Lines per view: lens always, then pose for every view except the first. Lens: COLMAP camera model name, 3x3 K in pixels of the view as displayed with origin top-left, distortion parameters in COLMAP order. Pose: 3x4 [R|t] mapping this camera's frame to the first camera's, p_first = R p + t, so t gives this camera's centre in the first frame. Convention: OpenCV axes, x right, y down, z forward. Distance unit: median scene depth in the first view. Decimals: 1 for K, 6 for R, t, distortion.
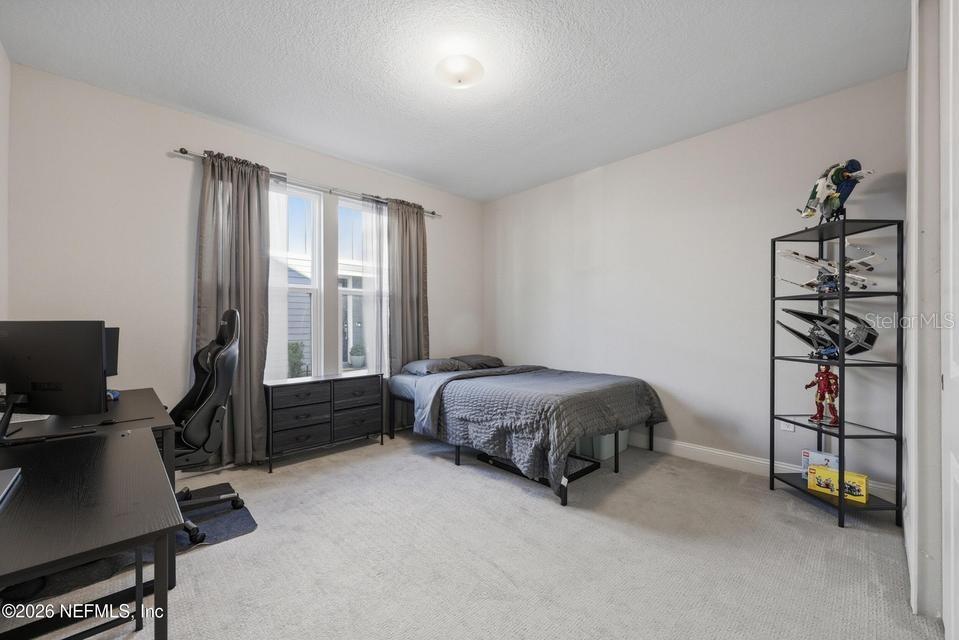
lens RADIAL K [[388.7, 0, 479.2], [0, 388.7, 323.1], [0, 0, 1]] dist [0.003451, 0.000371]
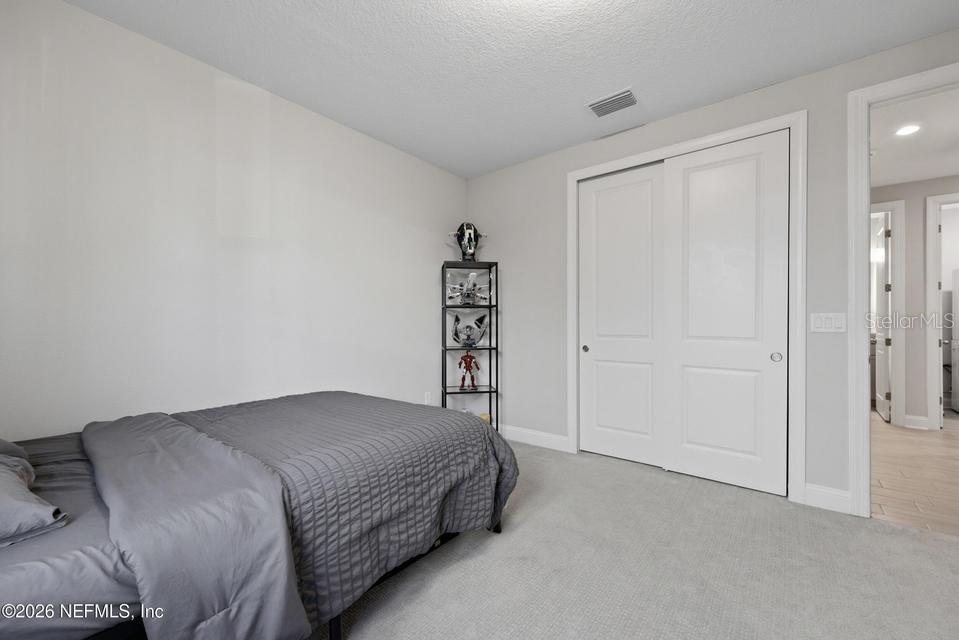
lens RADIAL K [[388.7, 0, 478.9], [0, 388.7, 322.9], [0, 0, 1]] dist [0.003451, 0.000371]
pose [[-0.136258, 0.006782, 0.990650, -0.564043], [-0.000031, 0.999977, -0.006850, 0.005455], [-0.990673, -0.000964, -0.136255, 1.019176]]
